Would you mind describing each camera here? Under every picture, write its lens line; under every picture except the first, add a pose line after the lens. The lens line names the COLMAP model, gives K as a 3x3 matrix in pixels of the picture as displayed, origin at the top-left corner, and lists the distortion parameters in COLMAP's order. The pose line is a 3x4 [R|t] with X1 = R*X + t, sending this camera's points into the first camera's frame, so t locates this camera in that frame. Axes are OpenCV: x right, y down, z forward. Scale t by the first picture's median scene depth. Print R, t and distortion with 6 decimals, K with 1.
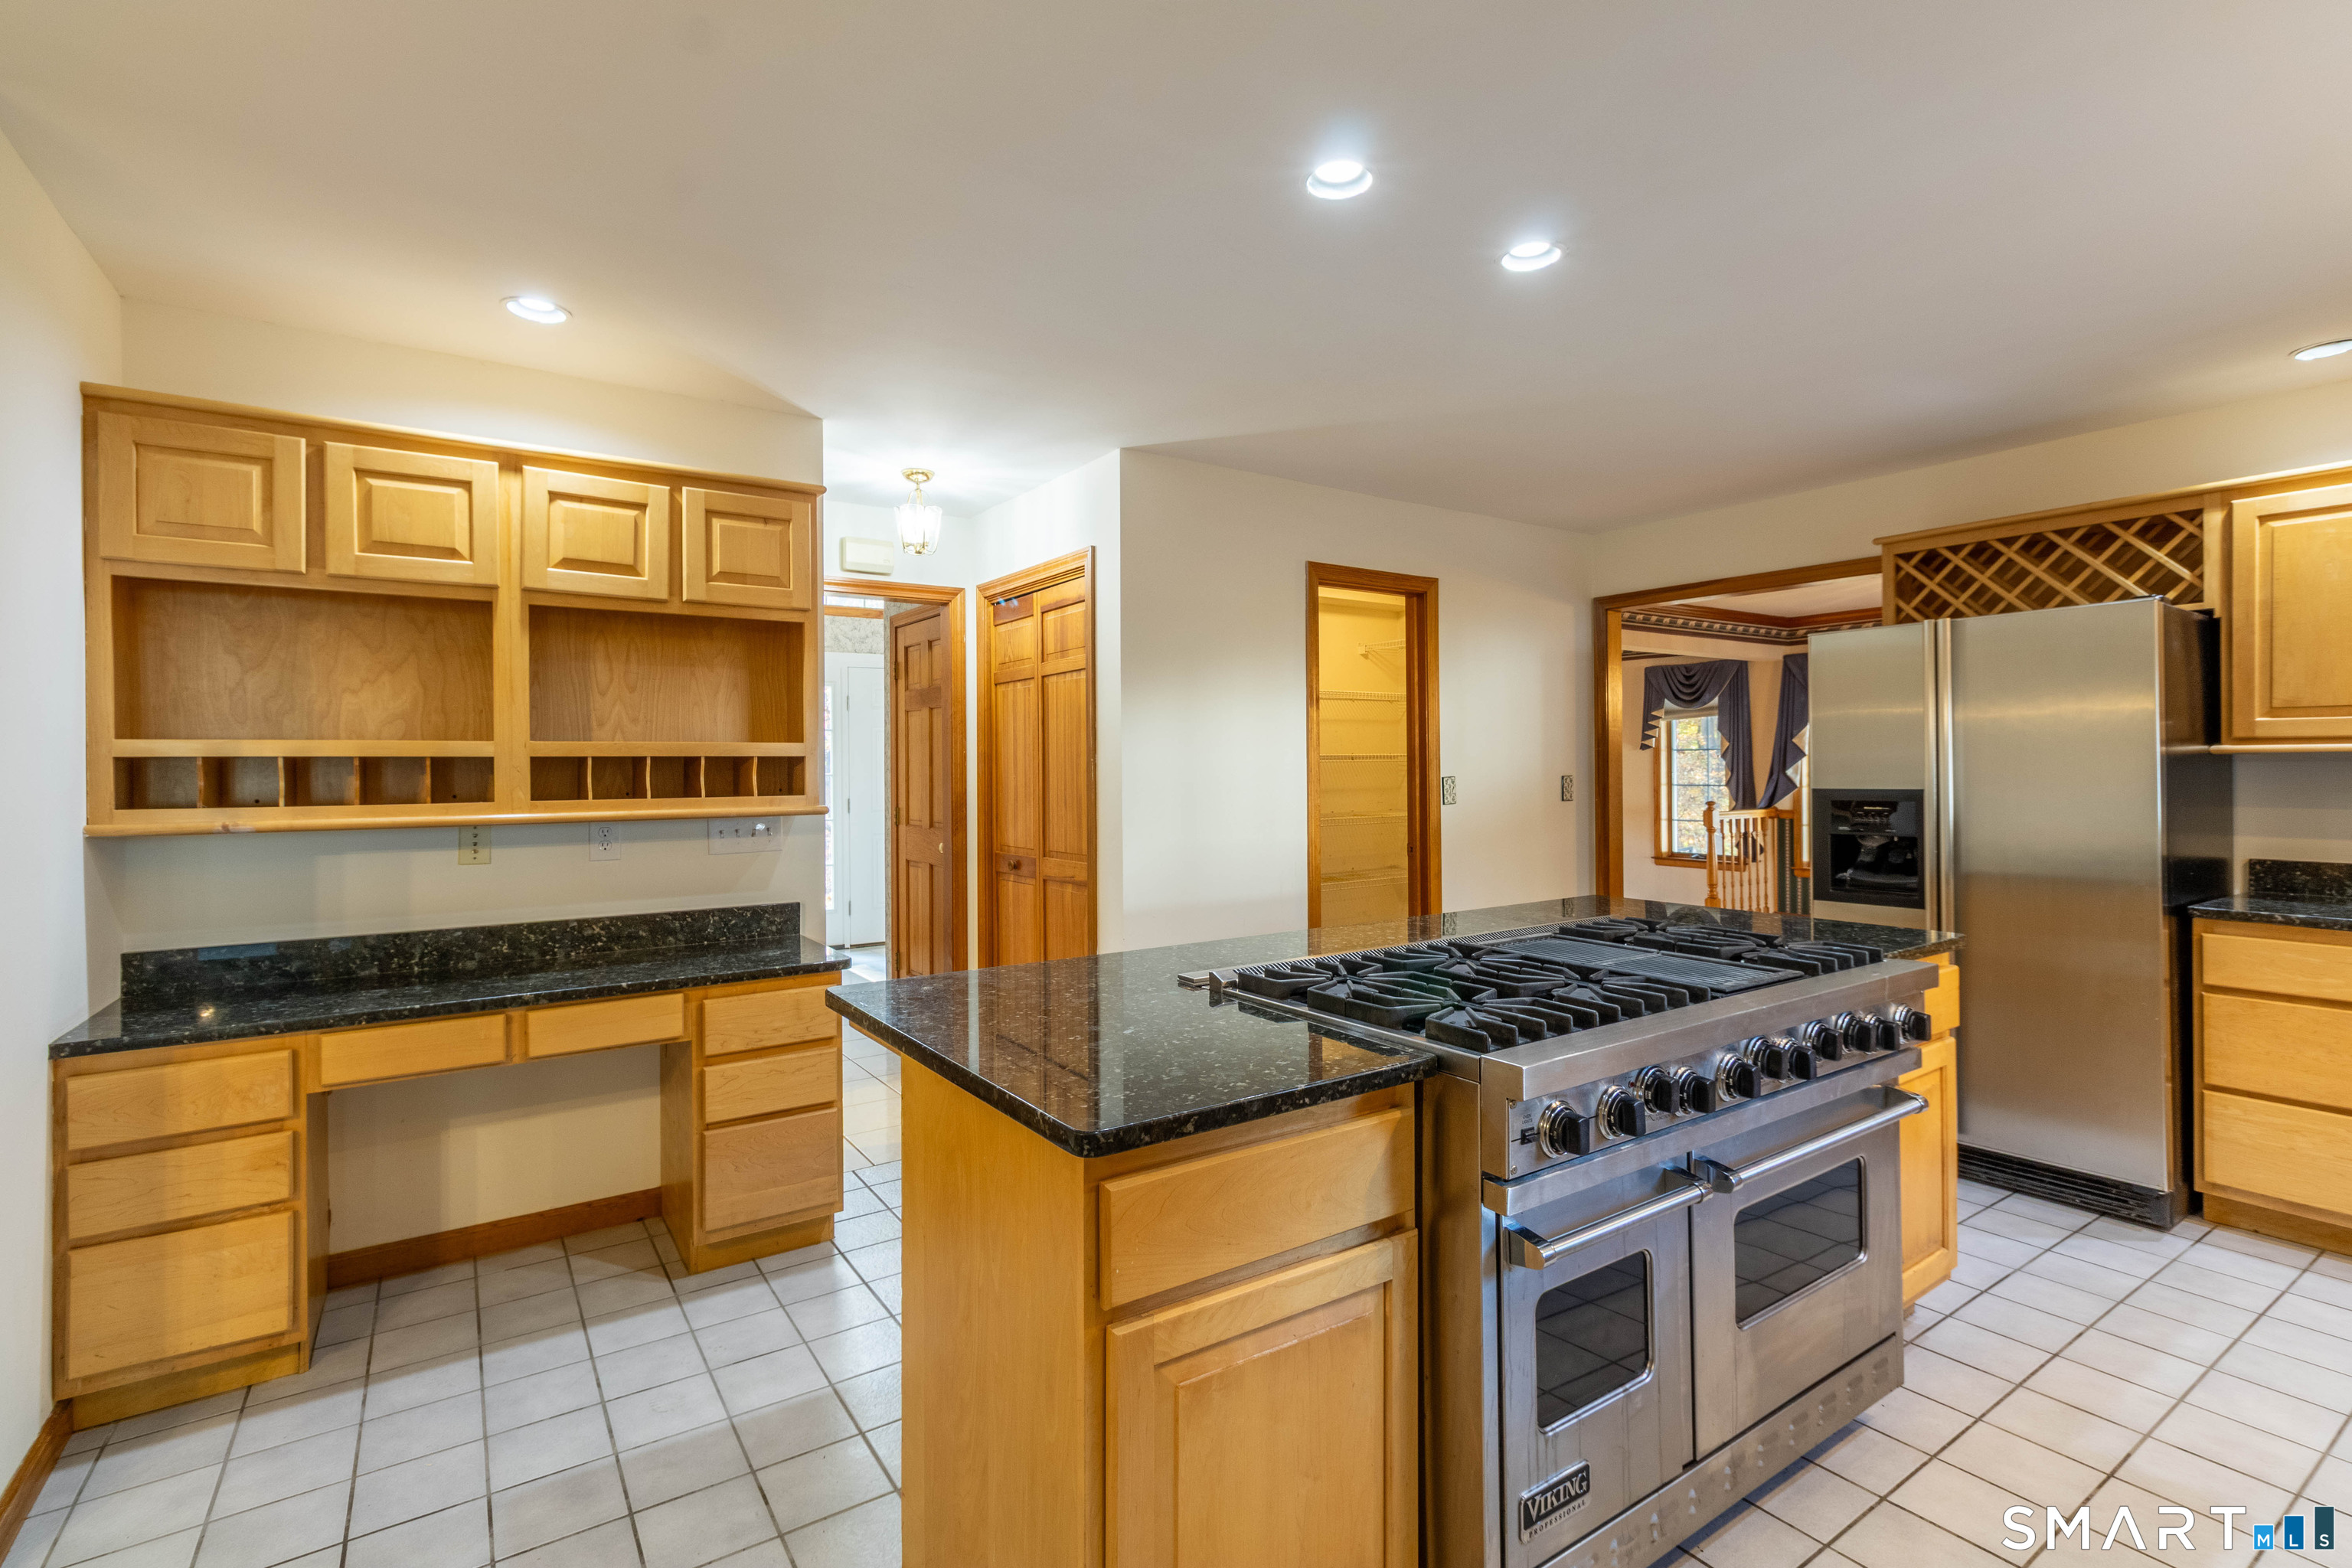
lens RADIAL K [[1087.9, 0, 1177.6], [0, 1087.9, 775.7], [0, 0, 1]] dist [0.018632, 0.000424]
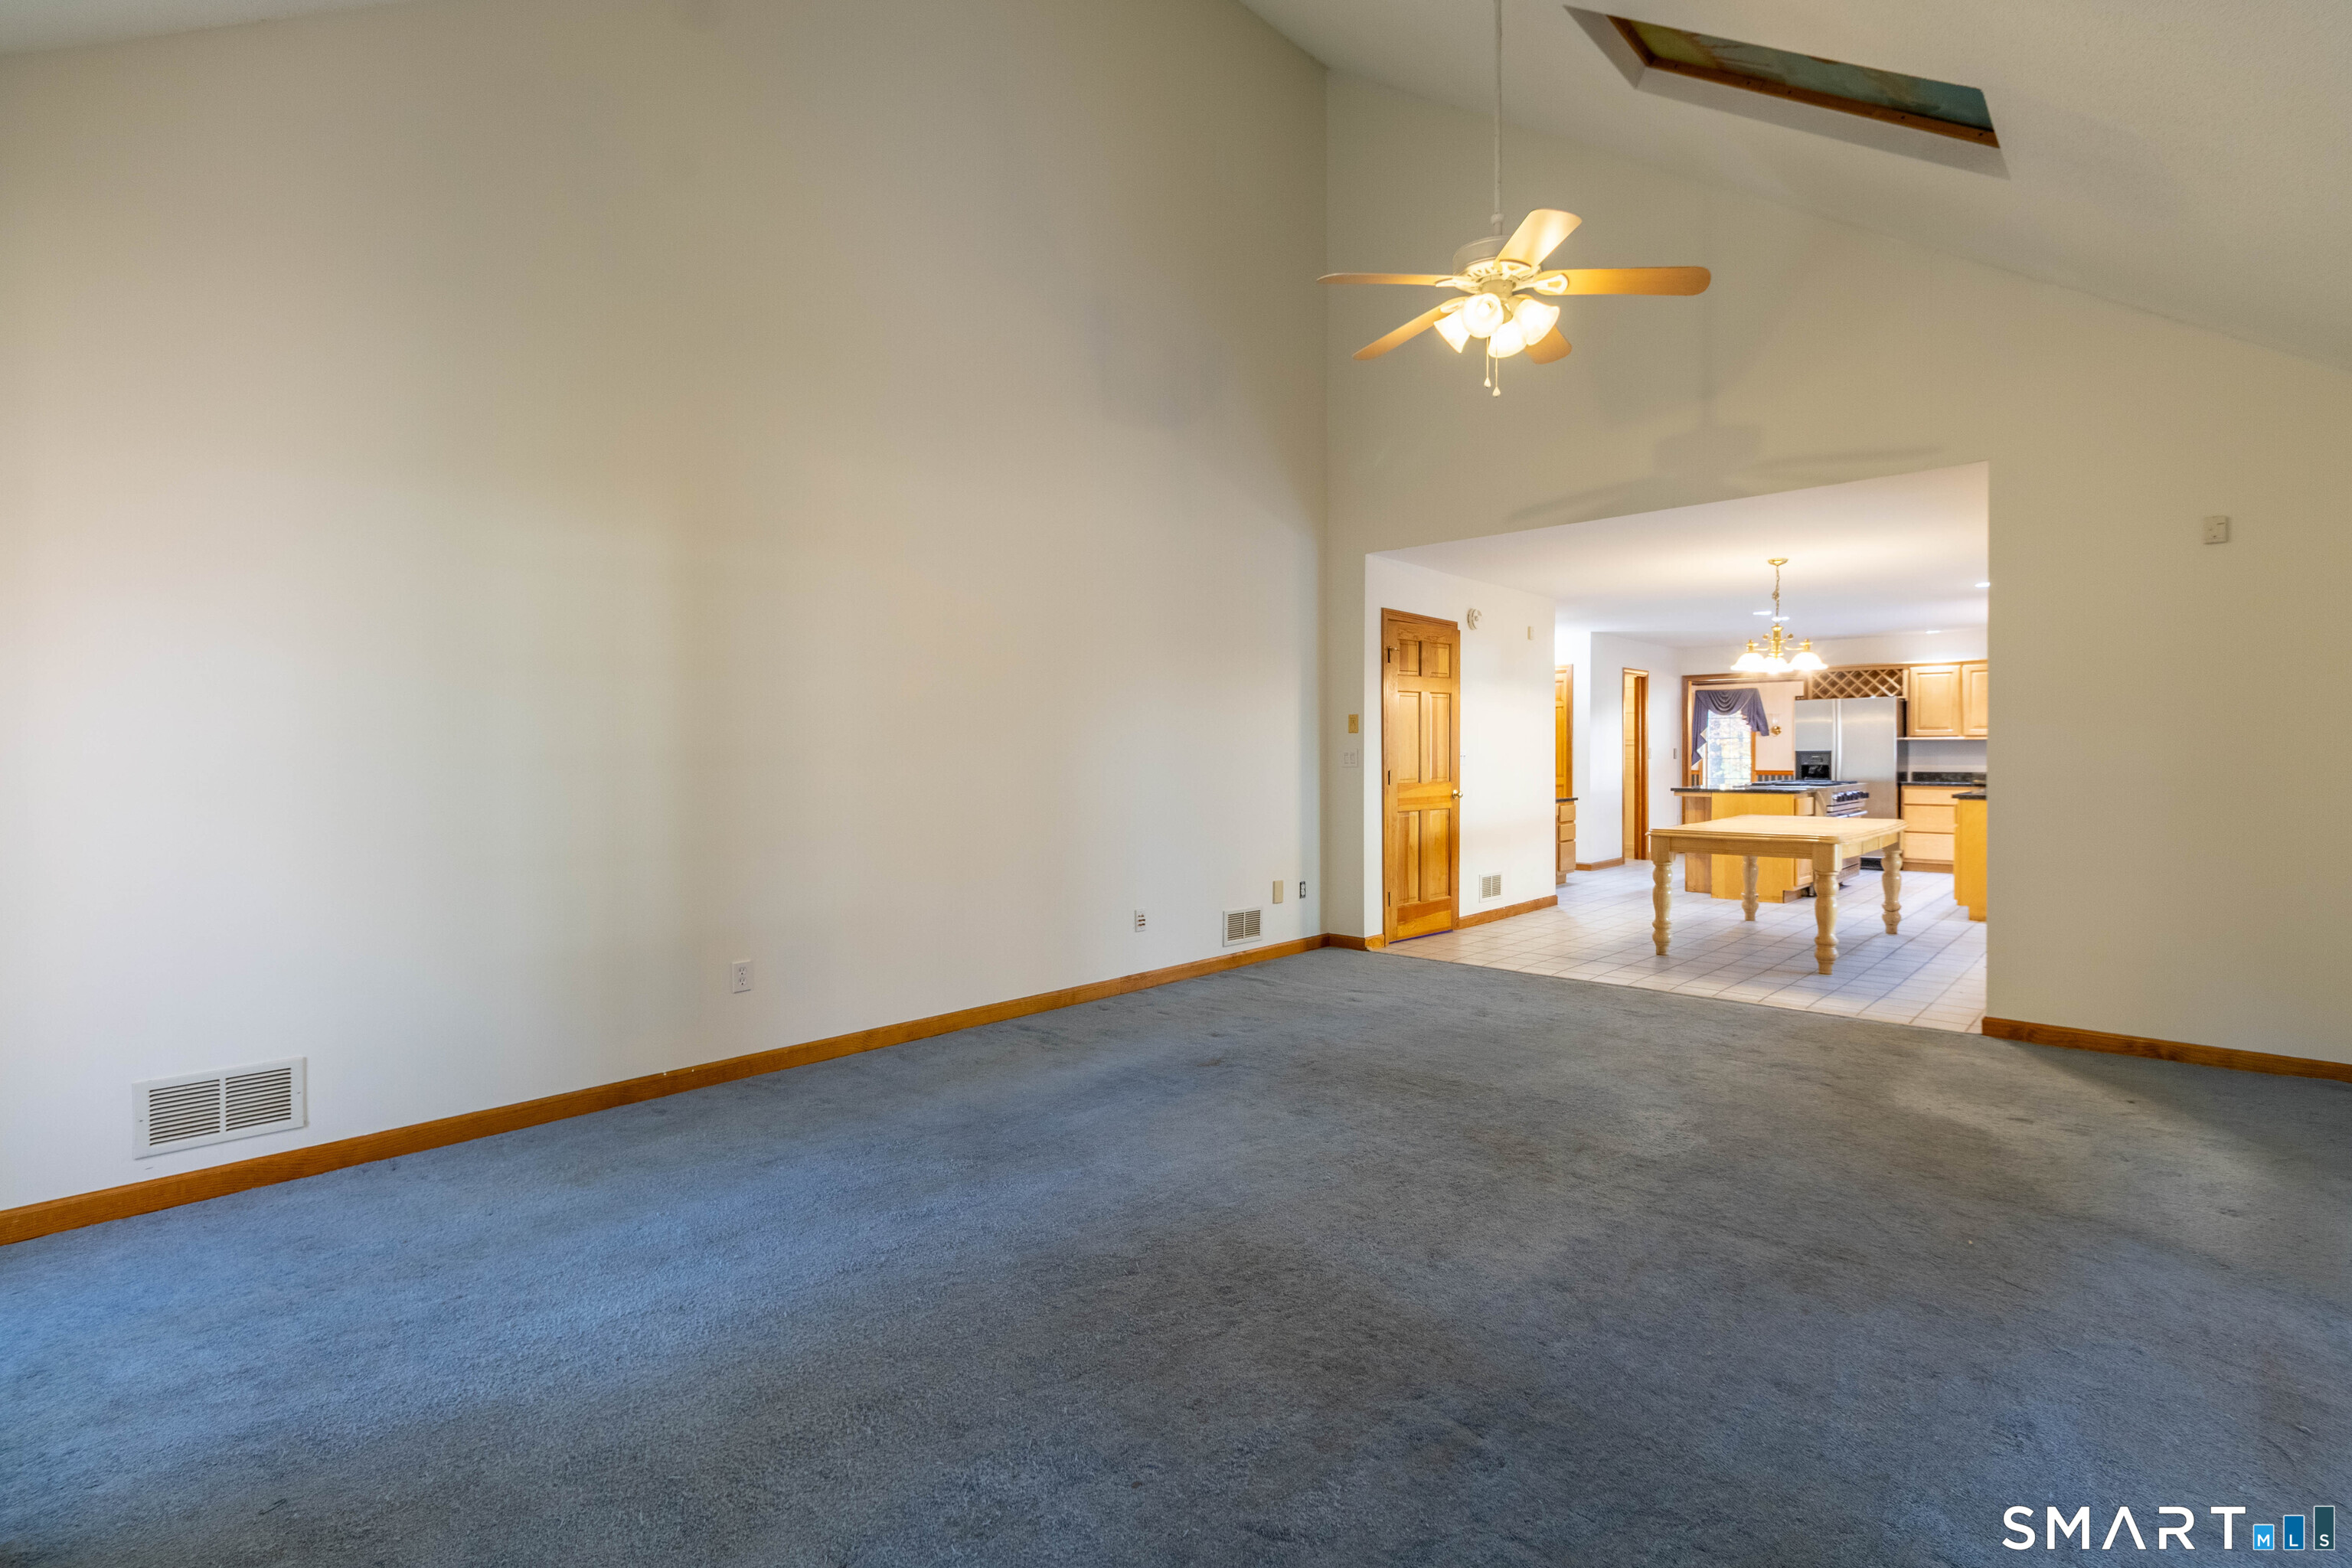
lens RADIAL K [[1087.9, 0, 1176.8], [0, 1087.9, 773.6], [0, 0, 1]] dist [0.018632, 0.000424]
pose [[0.978709, 0.001456, 0.205249, -1.959264], [-0.002574, 0.999983, 0.005181, 0.072151], [-0.205238, -0.005599, 0.978696, -1.854051]]
